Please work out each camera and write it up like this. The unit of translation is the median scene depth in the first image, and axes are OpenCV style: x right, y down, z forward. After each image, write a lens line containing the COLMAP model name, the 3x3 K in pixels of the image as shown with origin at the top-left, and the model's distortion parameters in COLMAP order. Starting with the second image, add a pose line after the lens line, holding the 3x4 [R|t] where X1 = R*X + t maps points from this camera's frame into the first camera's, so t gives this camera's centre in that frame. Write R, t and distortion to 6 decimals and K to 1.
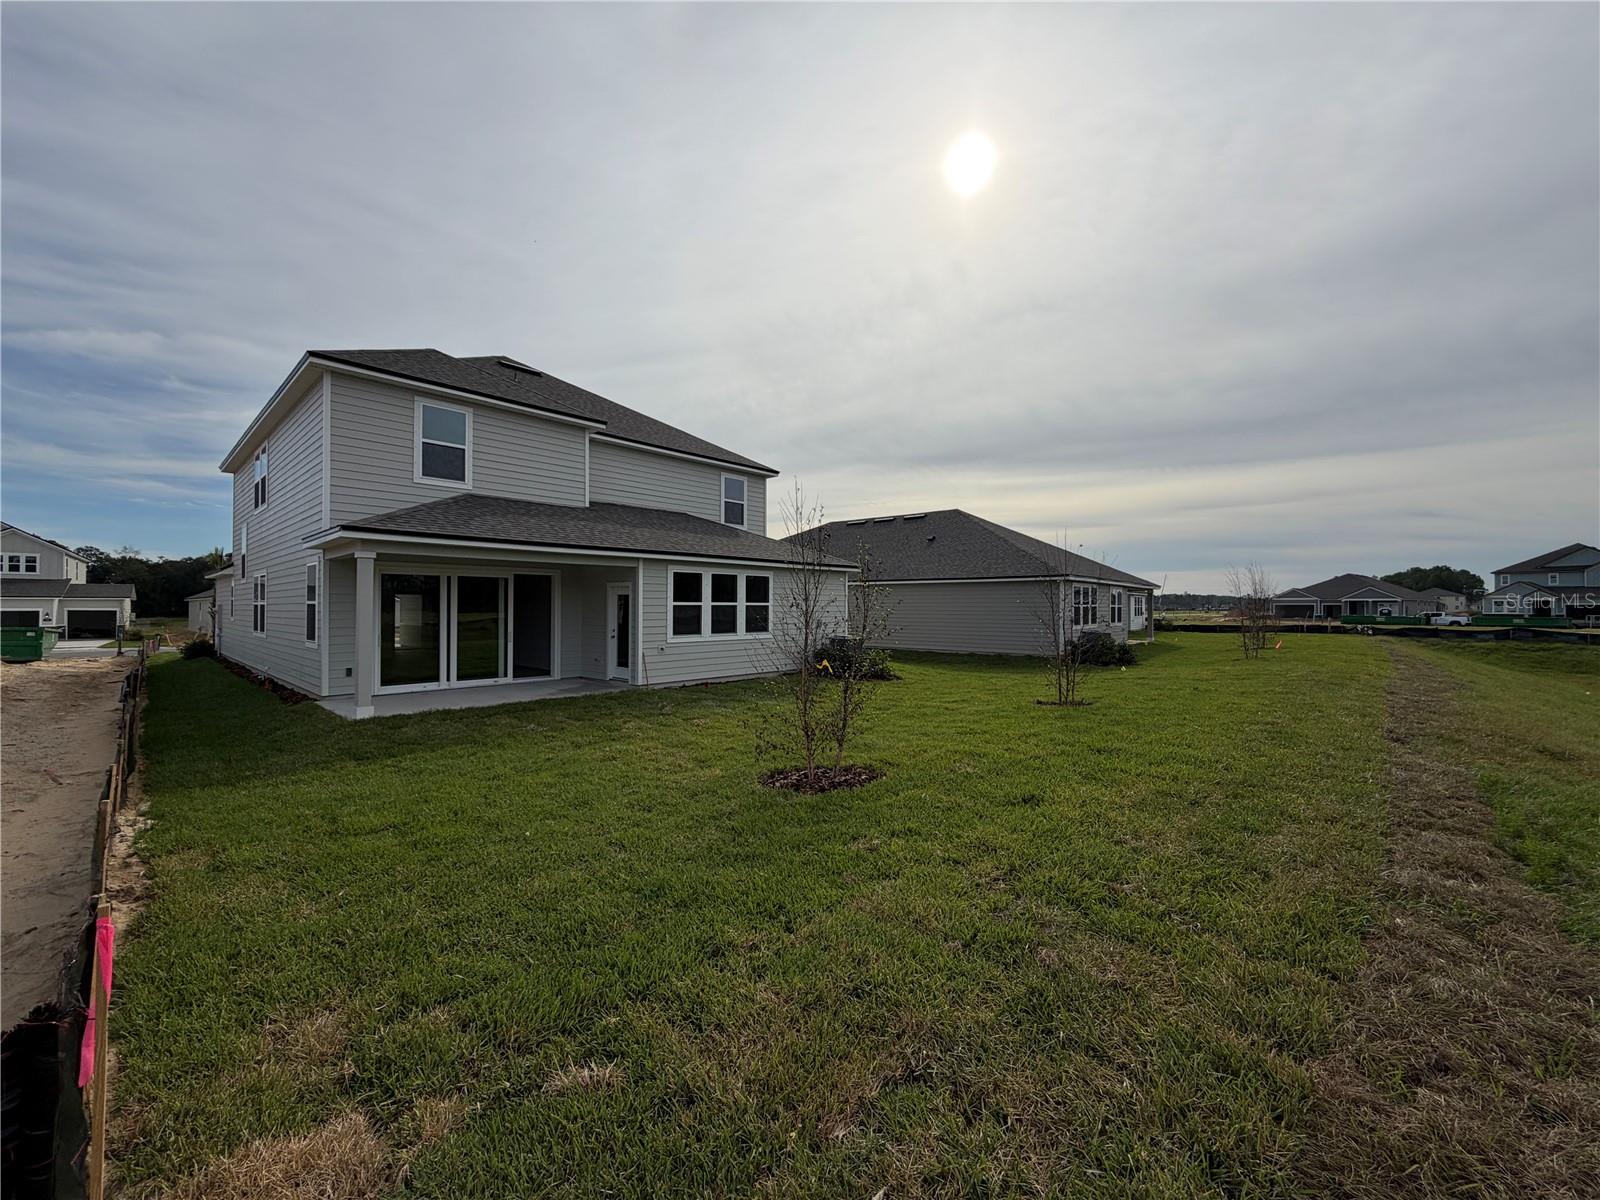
lens RADIAL K [[637.9, 0, 808.0], [0, 637.9, 605.8], [0, 0, 1]] dist [-0.000100, 0.000096]
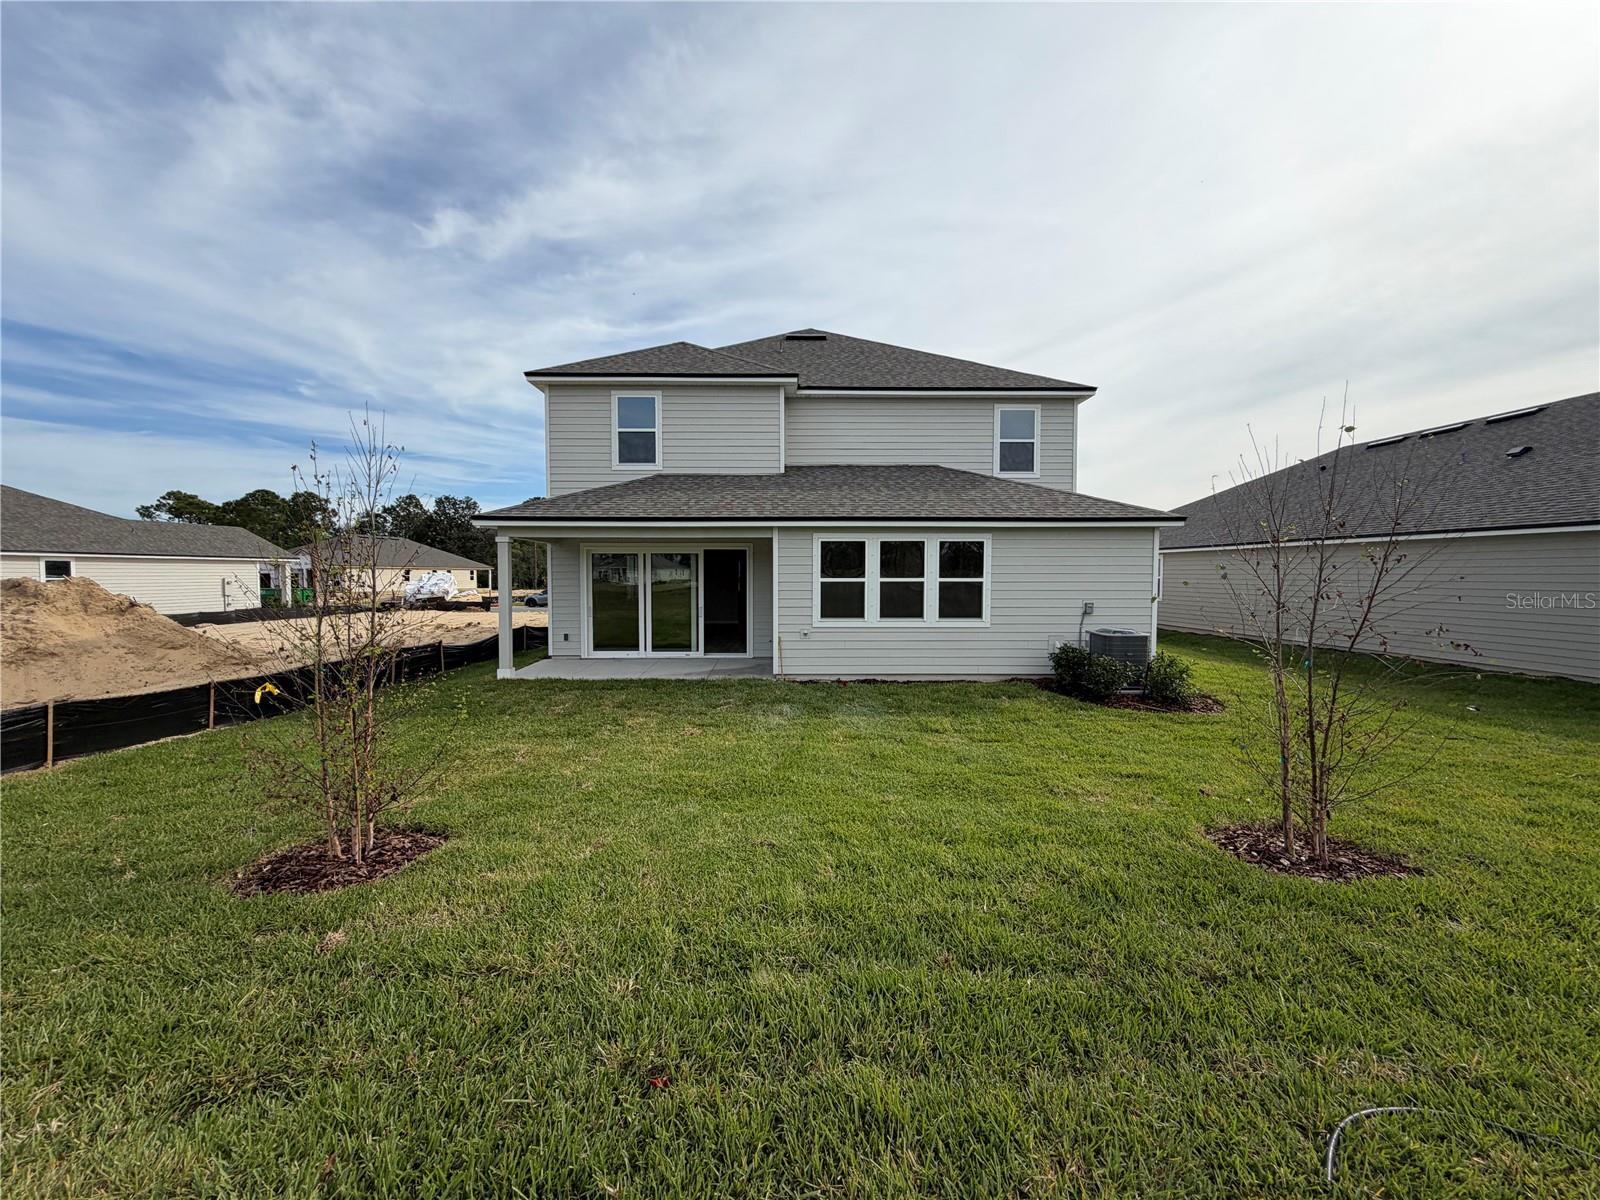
lens RADIAL K [[637.9, 0, 795.6], [0, 637.9, 607.7], [0, 0, 1]] dist [-0.000100, 0.000096]
pose [[0.684252, 0.036975, -0.728308, 0.351877], [0.001747, 0.998628, 0.052340, -0.010216], [0.729244, -0.037086, 0.683248, 0.395373]]
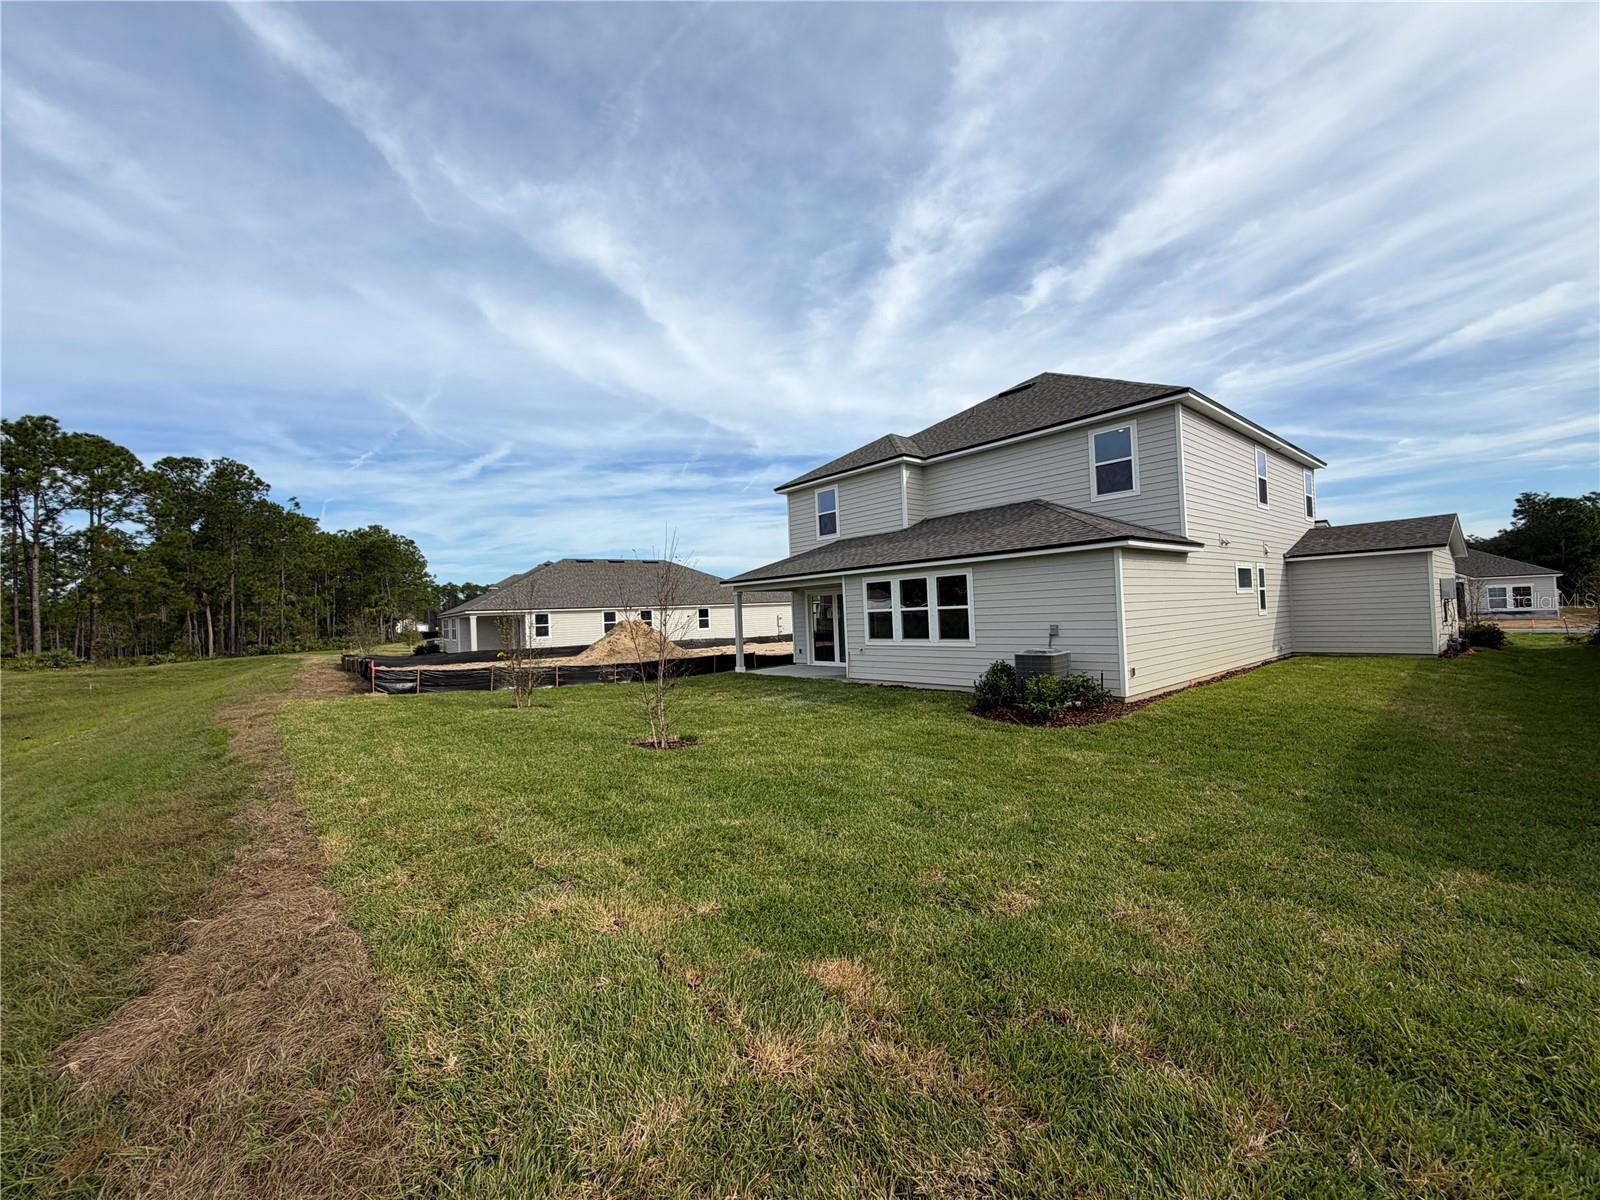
lens RADIAL K [[637.9, 0, 809.7], [0, 637.9, 588.5], [0, 0, 1]] dist [-0.000100, 0.000096]
pose [[-0.108848, -0.032972, -0.993511, 0.891827], [0.044264, 0.998298, -0.037980, -0.004286], [0.993072, -0.048110, -0.107203, 0.979684]]
